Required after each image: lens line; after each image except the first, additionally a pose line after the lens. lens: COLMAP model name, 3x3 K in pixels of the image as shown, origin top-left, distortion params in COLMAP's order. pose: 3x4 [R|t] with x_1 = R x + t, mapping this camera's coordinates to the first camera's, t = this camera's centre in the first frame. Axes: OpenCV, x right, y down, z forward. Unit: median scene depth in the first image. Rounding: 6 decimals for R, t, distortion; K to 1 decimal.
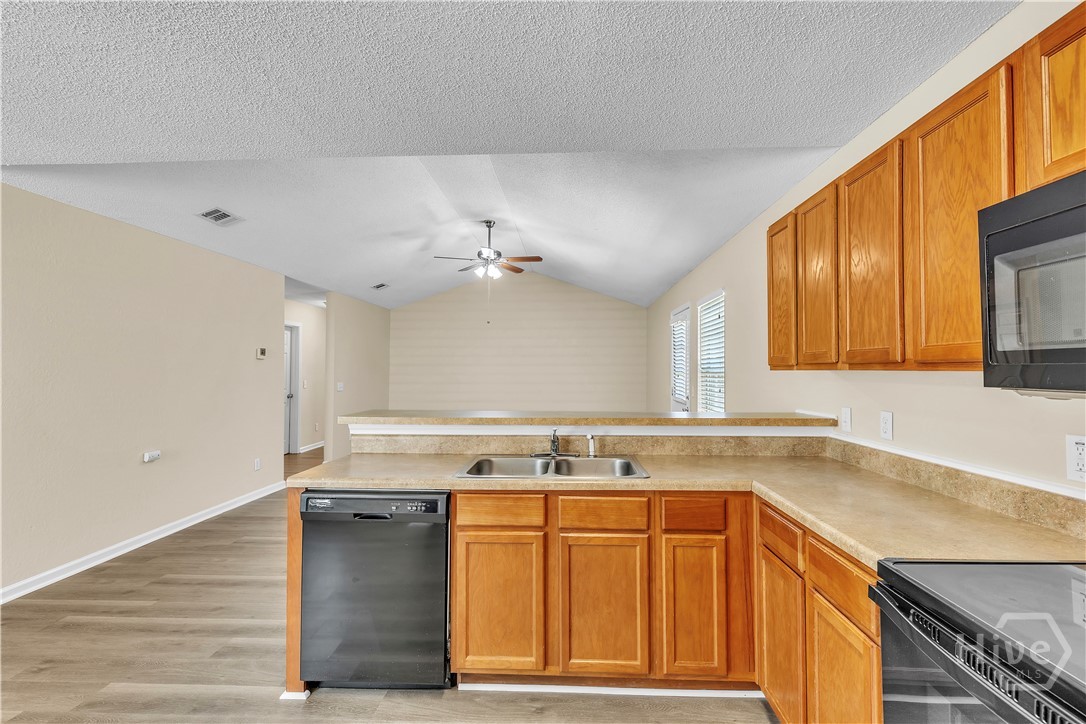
lens RADIAL K [[486.6, 0, 548.7], [0, 486.6, 362.7], [0, 0, 1]] dist [0.008121, -0.001200]
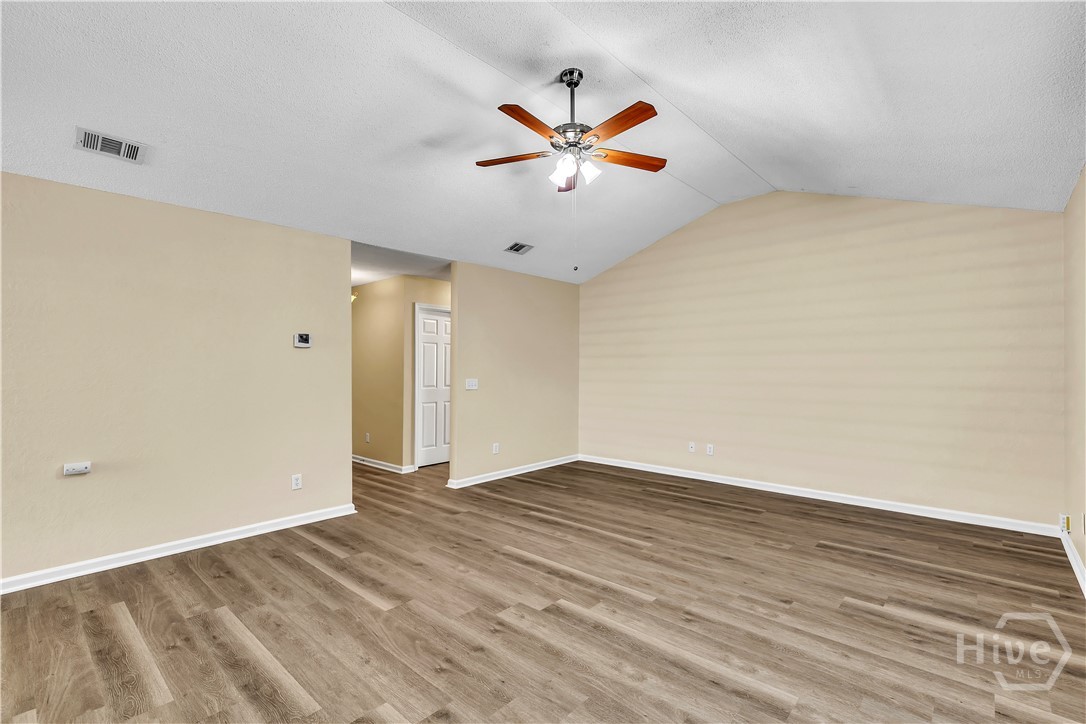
lens RADIAL K [[486.6, 0, 548.7], [0, 486.6, 362.7], [0, 0, 1]] dist [0.008121, -0.001200]
pose [[0.771174, -0.008321, -0.636570, 0.411488], [0.013018, 0.999912, 0.002701, 0.038484], [0.636491, -0.010369, 0.771214, 1.253139]]
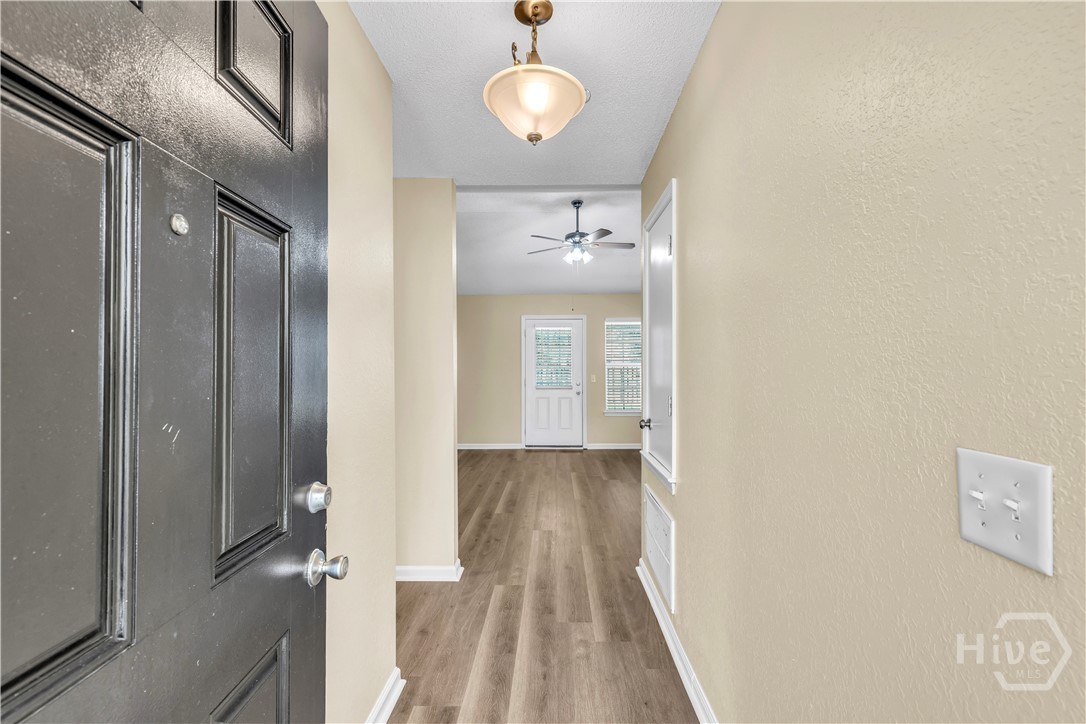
lens RADIAL K [[486.6, 0, 548.7], [0, 486.6, 362.7], [0, 0, 1]] dist [0.008121, -0.001200]
pose [[-0.029257, 0.013497, 0.999481, -2.269911], [-0.011347, 0.999840, -0.013834, 0.066340], [-0.999508, -0.011746, -0.029100, 2.340551]]
